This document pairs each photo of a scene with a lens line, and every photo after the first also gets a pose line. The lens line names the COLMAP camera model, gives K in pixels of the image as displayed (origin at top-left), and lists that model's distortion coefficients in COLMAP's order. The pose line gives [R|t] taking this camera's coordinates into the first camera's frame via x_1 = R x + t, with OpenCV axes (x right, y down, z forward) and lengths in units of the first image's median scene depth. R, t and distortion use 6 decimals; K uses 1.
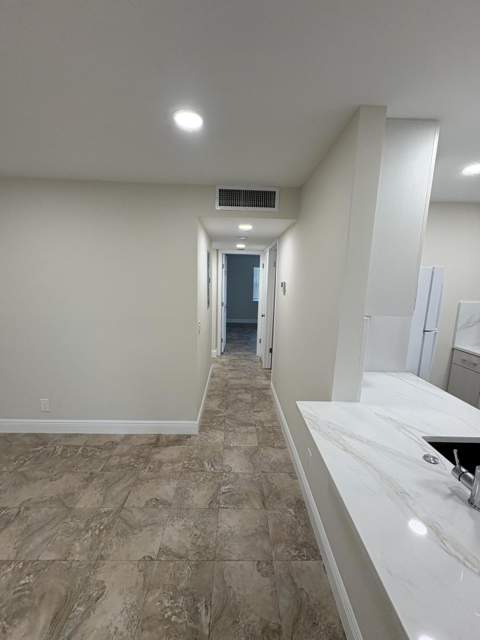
lens RADIAL K [[253.7, 0, 239.2], [0, 253.7, 320.0], [0, 0, 1]] dist [-0.000073, 0.000482]
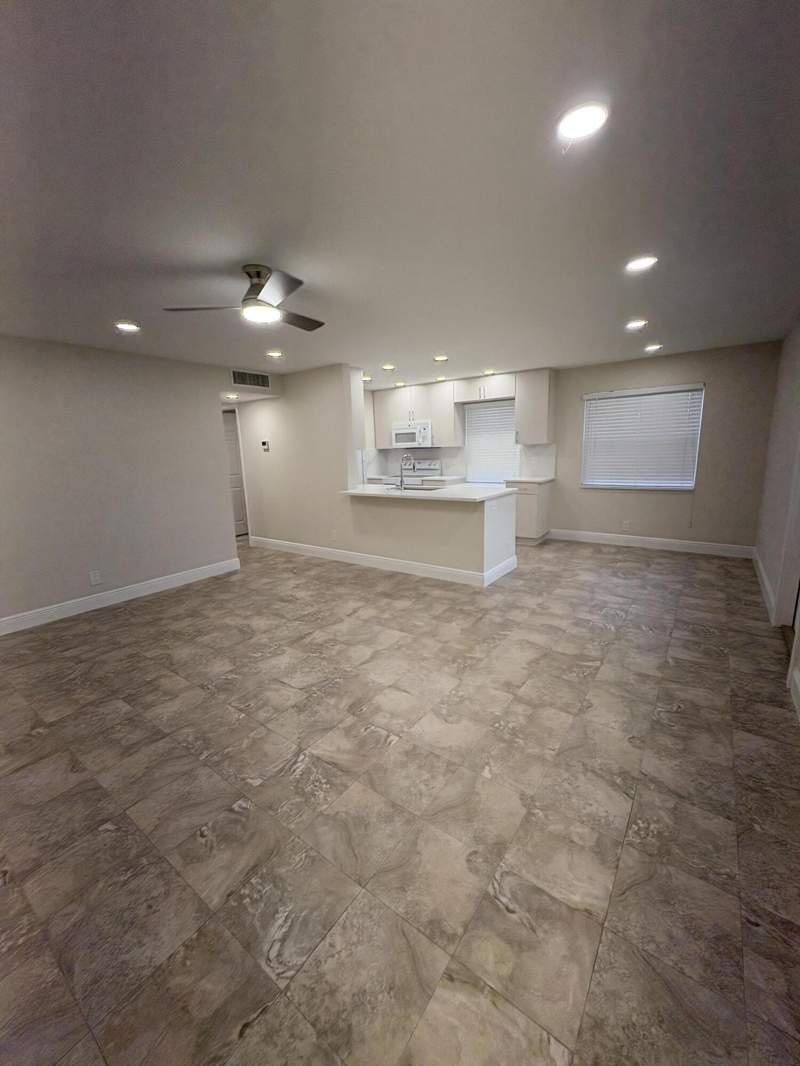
lens RADIAL K [[422.6, 0, 399.9], [0, 422.6, 532.6], [0, 0, 1]] dist [-0.000073, 0.000482]
pose [[0.600832, -0.200656, 0.773782, -1.436214], [0.179289, 0.977148, 0.114177, 0.219092], [-0.779010, 0.070129, 0.623077, -1.008765]]
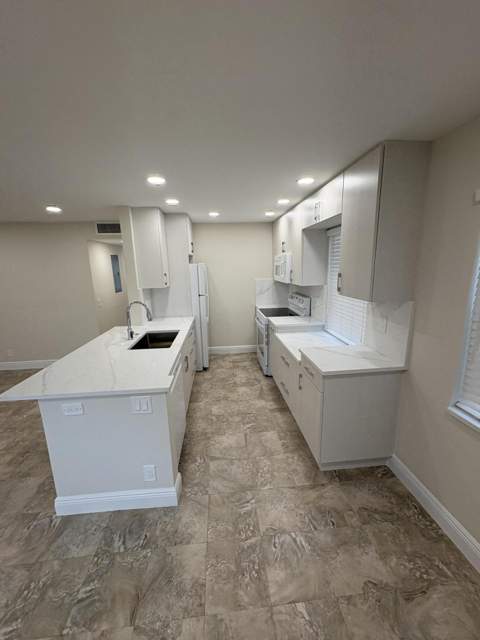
lens RADIAL K [[253.7, 0, 240.4], [0, 253.7, 320.2], [0, 0, 1]] dist [-0.000073, 0.000482]
pose [[0.996081, -0.061775, 0.063300, 0.789067], [0.058705, 0.997059, 0.049256, 0.137049], [-0.066156, -0.045347, 0.996778, -0.891940]]
